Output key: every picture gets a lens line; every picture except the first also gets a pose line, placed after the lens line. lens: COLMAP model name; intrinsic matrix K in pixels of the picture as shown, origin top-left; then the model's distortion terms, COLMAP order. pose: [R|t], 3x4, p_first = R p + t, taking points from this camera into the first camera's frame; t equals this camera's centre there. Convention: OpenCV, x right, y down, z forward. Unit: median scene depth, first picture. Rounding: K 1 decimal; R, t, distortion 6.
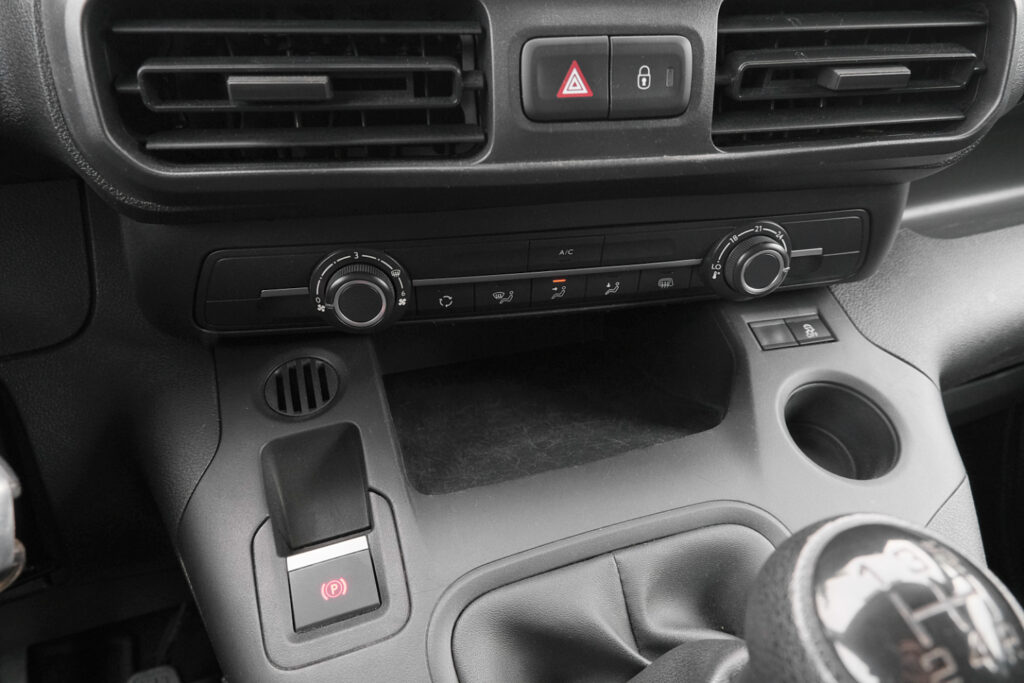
lens RADIAL K [[673.1, 0, 497.4], [0, 673.1, 330.3], [0, 0, 1]] dist [-0.016781, 0.004478]
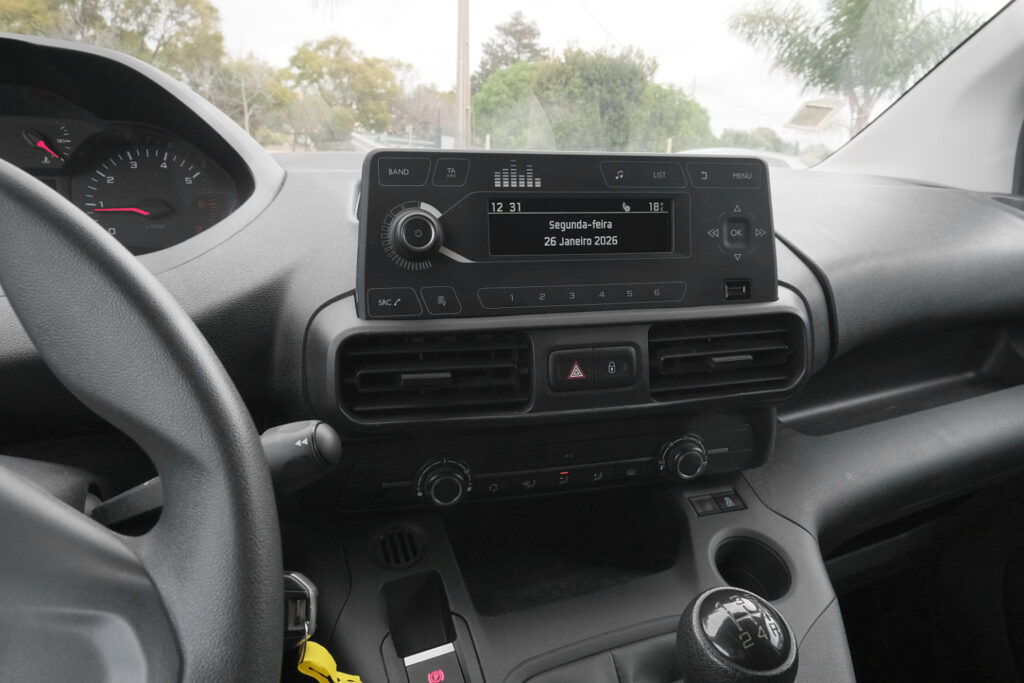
lens RADIAL K [[673.1, 0, 497.4], [0, 673.1, 330.3], [0, 0, 1]] dist [-0.016781, 0.004478]
pose [[0.998850, -0.008488, 0.047188, -0.142411], [0.020219, 0.966980, -0.254050, 0.000439], [-0.043474, 0.254712, 0.966039, -0.627929]]
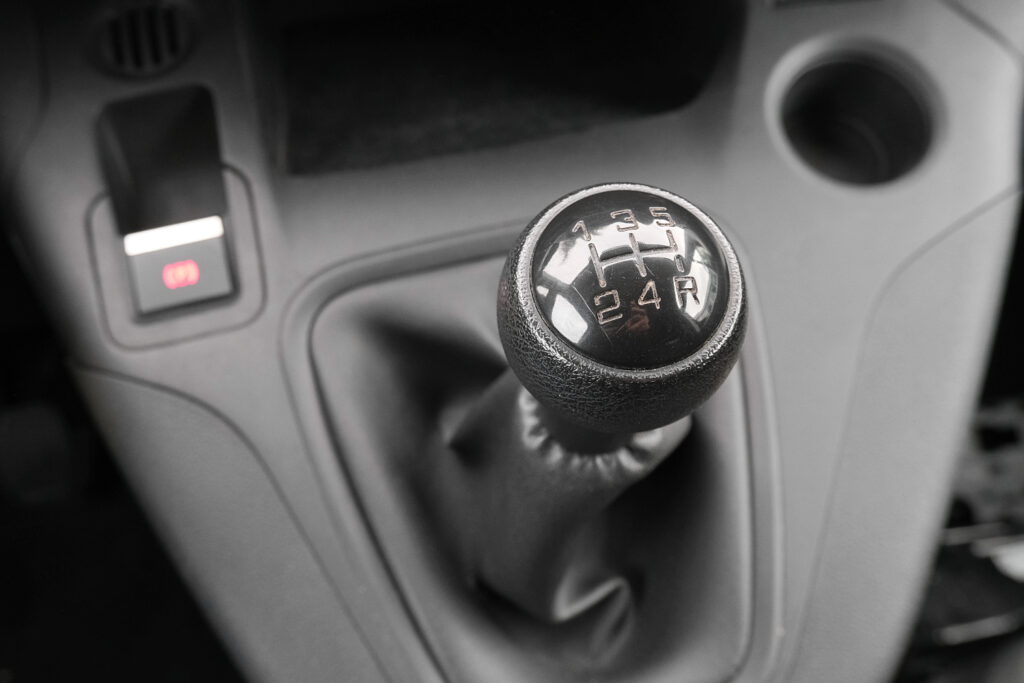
lens RADIAL K [[1110.1, 0, 512.0], [0, 1110.1, 341.5], [0, 0, 1]] dist [-0.014938, -0.012063]
pose [[0.997788, 0.051214, -0.042380, 0.214155], [-0.034096, 0.941572, 0.335082, -0.026738], [0.057064, -0.332896, 0.941235, -0.308793]]
